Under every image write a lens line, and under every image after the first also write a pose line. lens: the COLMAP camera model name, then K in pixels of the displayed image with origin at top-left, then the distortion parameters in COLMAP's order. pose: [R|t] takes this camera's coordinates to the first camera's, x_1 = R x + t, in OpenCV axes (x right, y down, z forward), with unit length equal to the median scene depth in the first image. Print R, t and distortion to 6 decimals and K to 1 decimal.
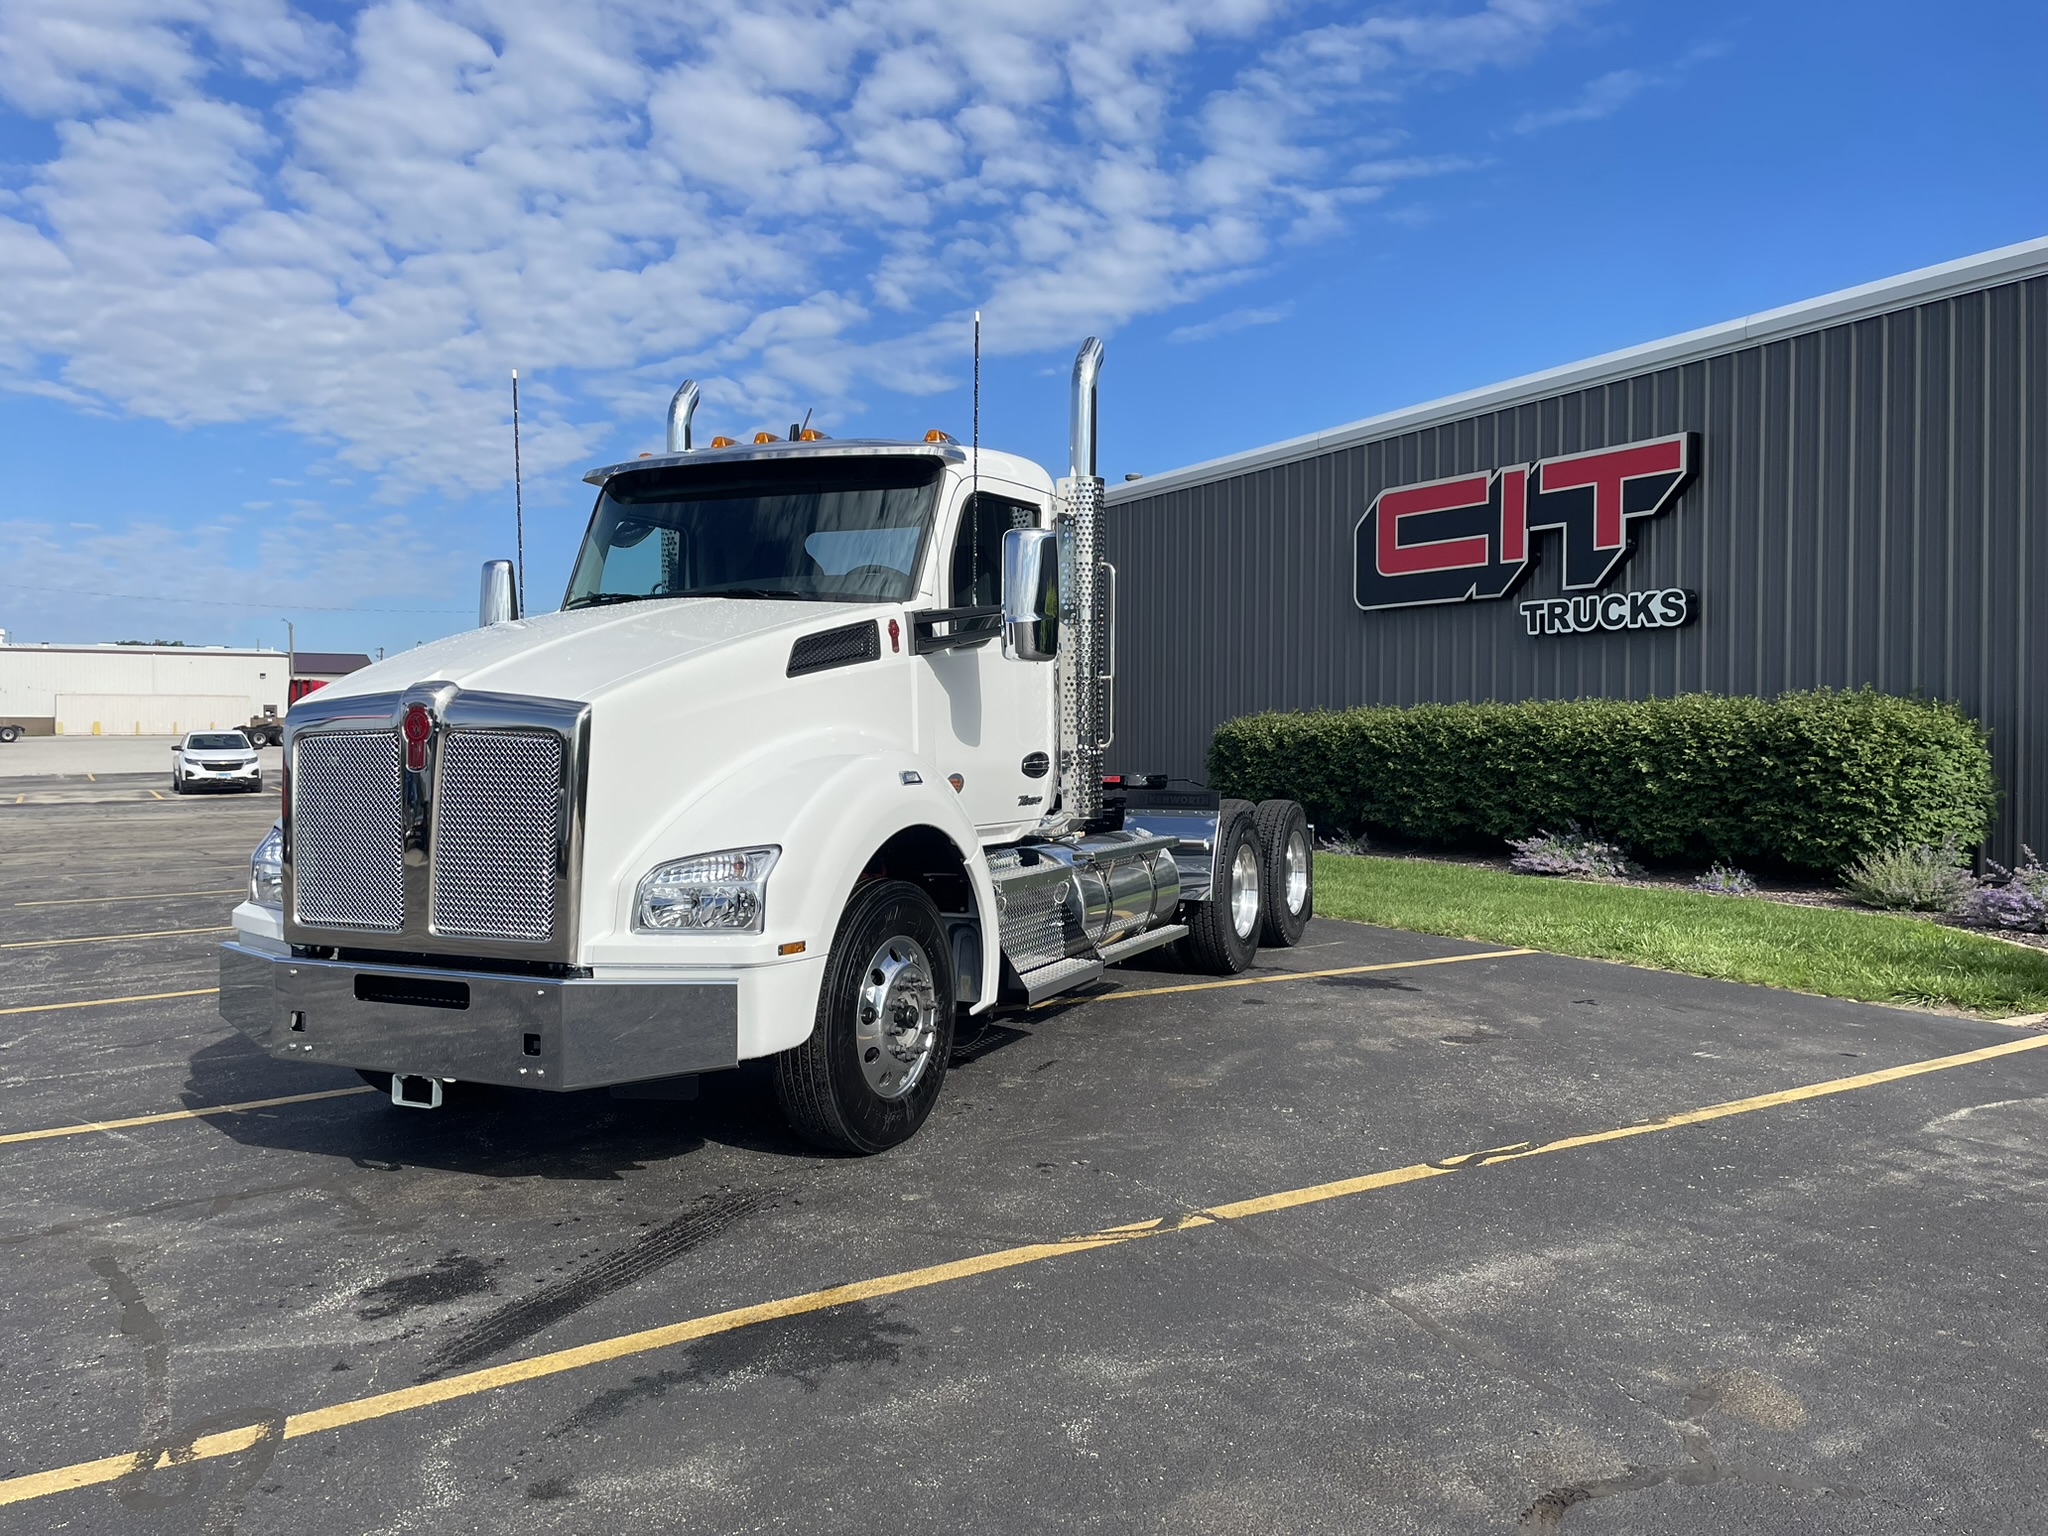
lens RADIAL K [[1542.5, 0, 1010.9], [0, 1542.5, 762.6], [0, 0, 1]] dist [0.093334, -0.119107]
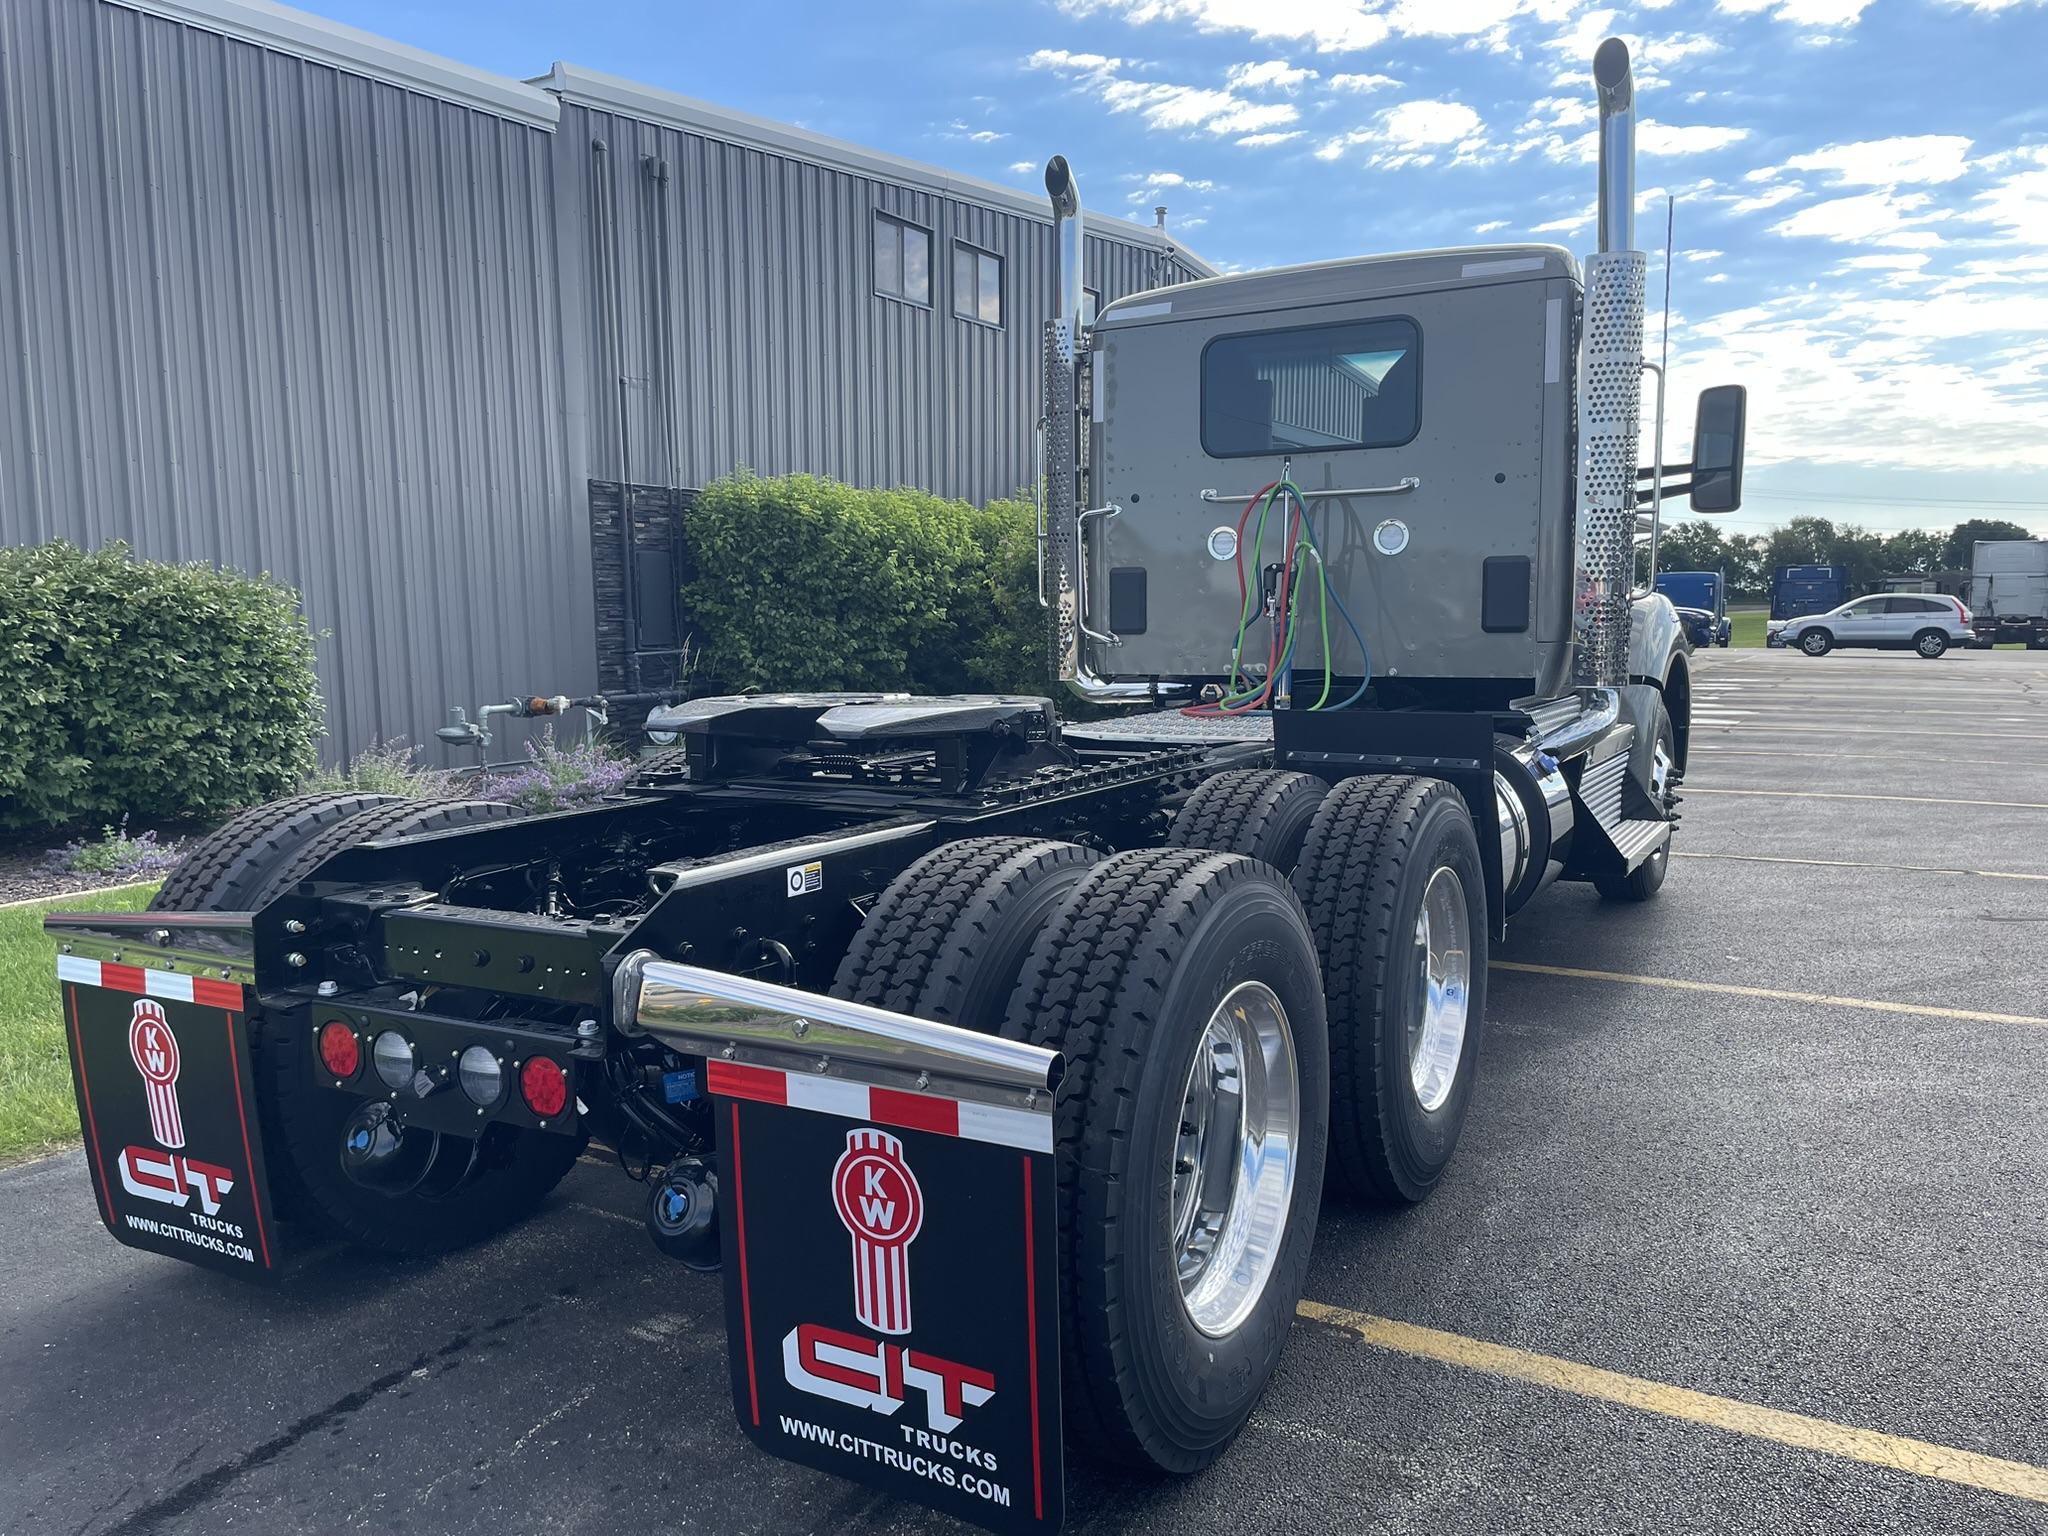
lens RADIAL K [[1542.5, 0, 1010.9], [0, 1542.5, 762.6], [0, 0, 1]] dist [0.093334, -0.119107]
pose [[-0.471297, -0.079490, 0.878385, -0.196892], [0.033894, 0.993562, 0.108099, -0.011583], [-0.881323, 0.080718, -0.465568, 0.808354]]
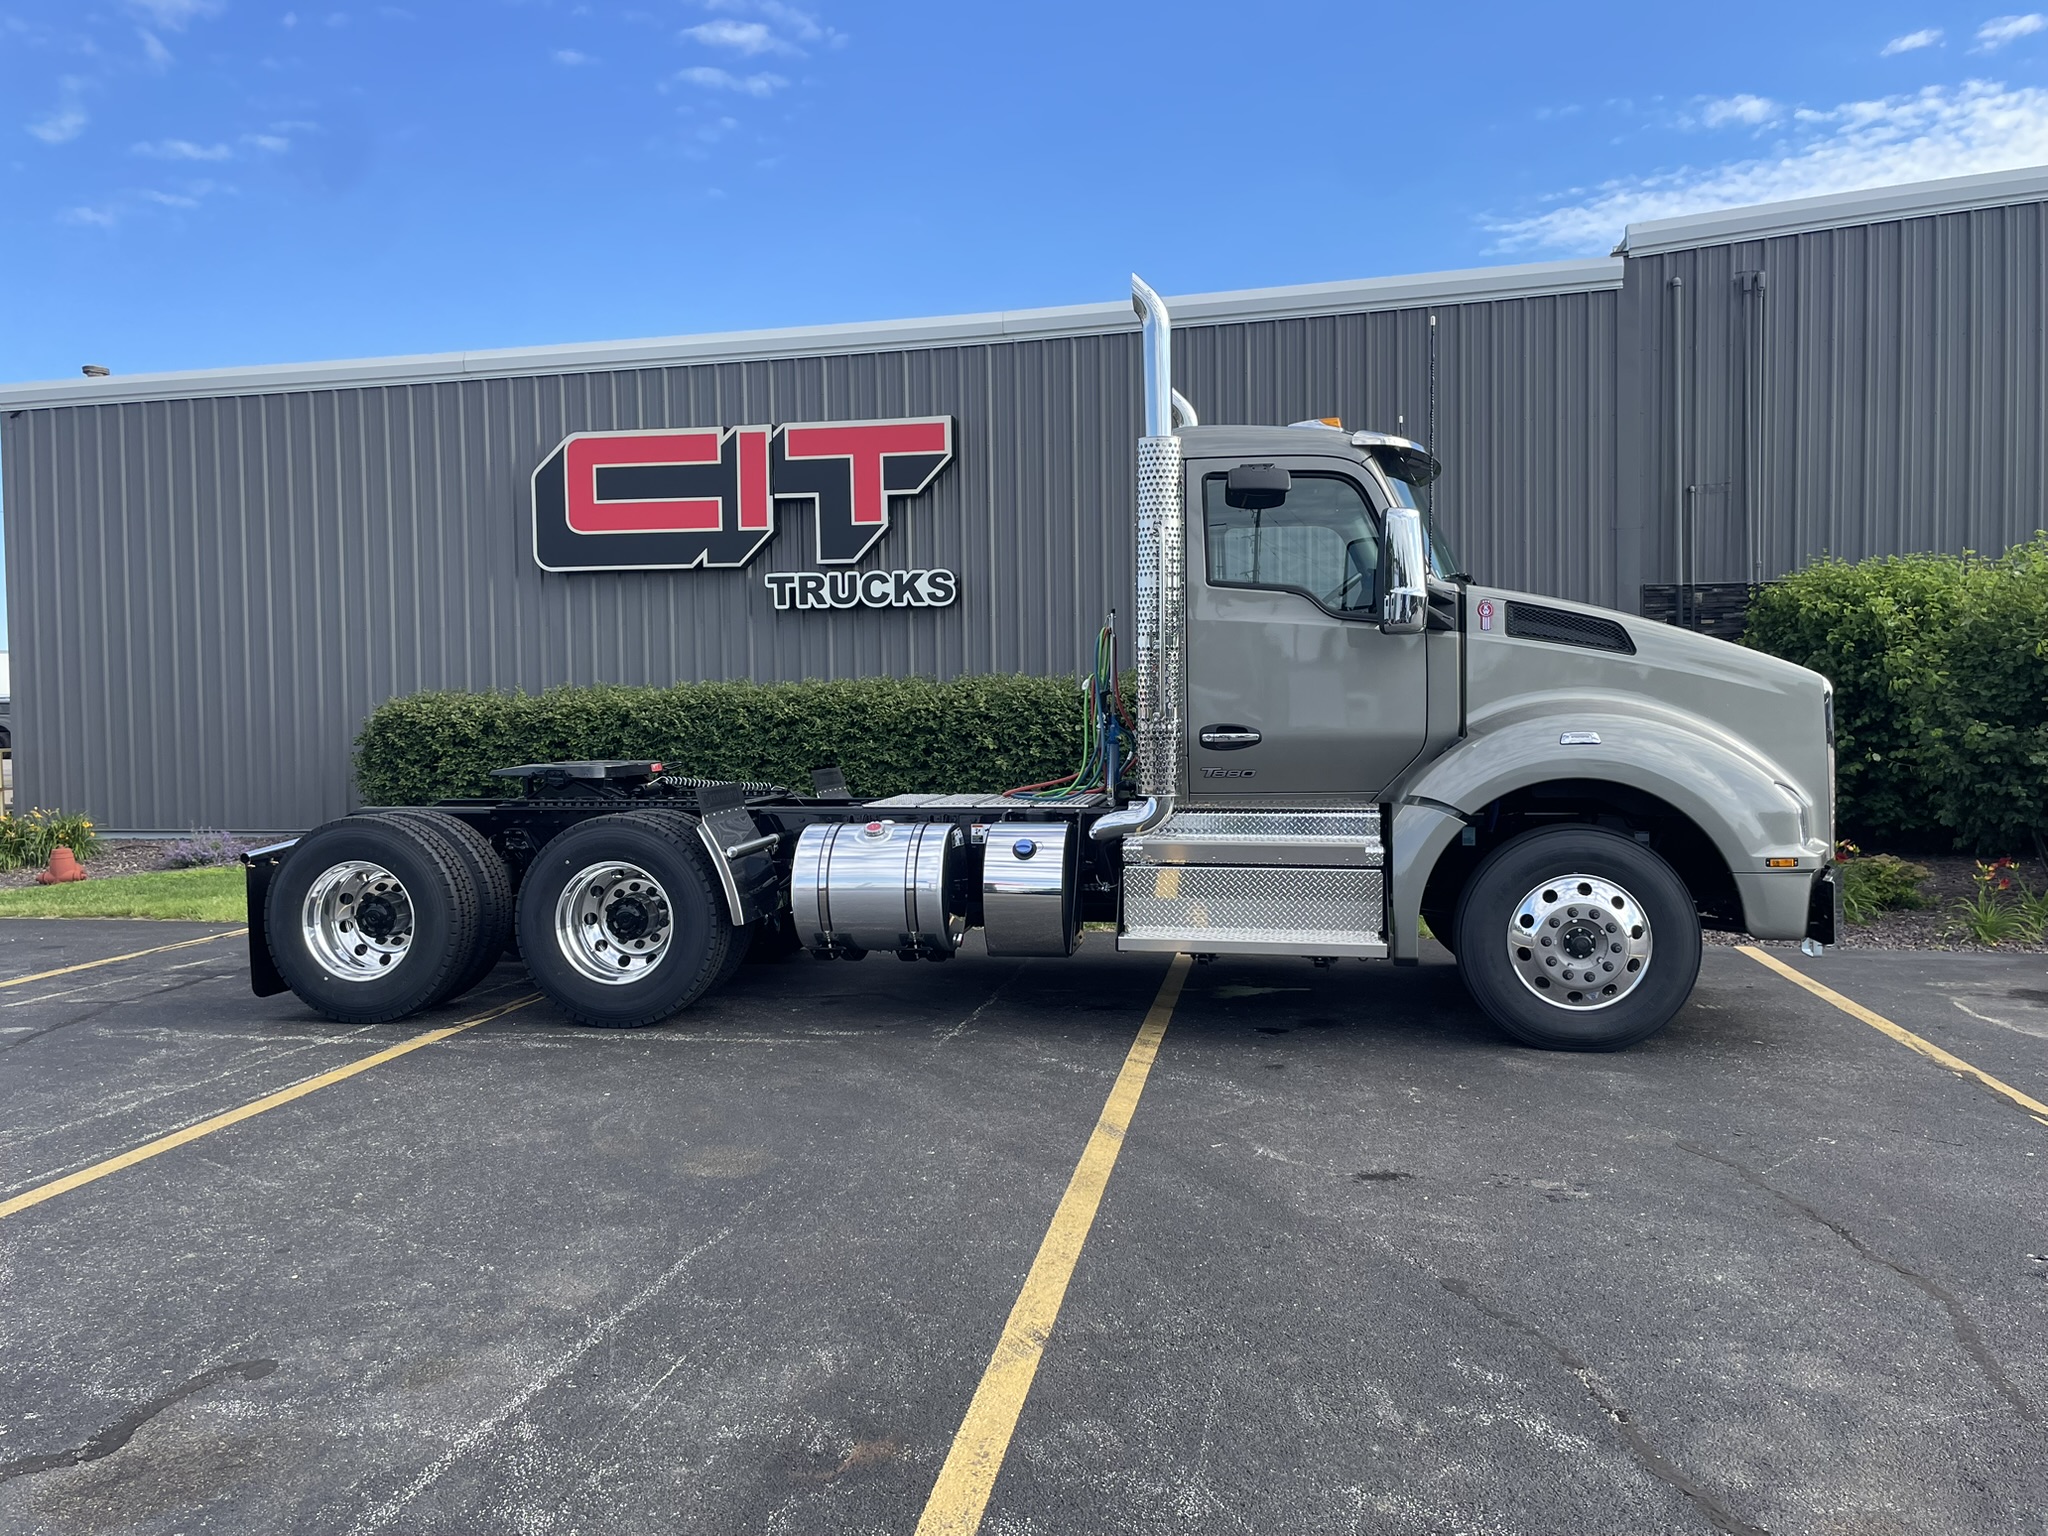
lens RADIAL K [[1532.6, 0, 1019.0], [0, 1532.6, 762.8], [0, 0, 1]] dist [0.098298, -0.130383]
pose [[0.668373, -0.034302, 0.743035, -0.276934], [0.027334, 0.999394, 0.021550, -0.005122], [-0.743324, 0.005907, 0.668905, 0.280895]]
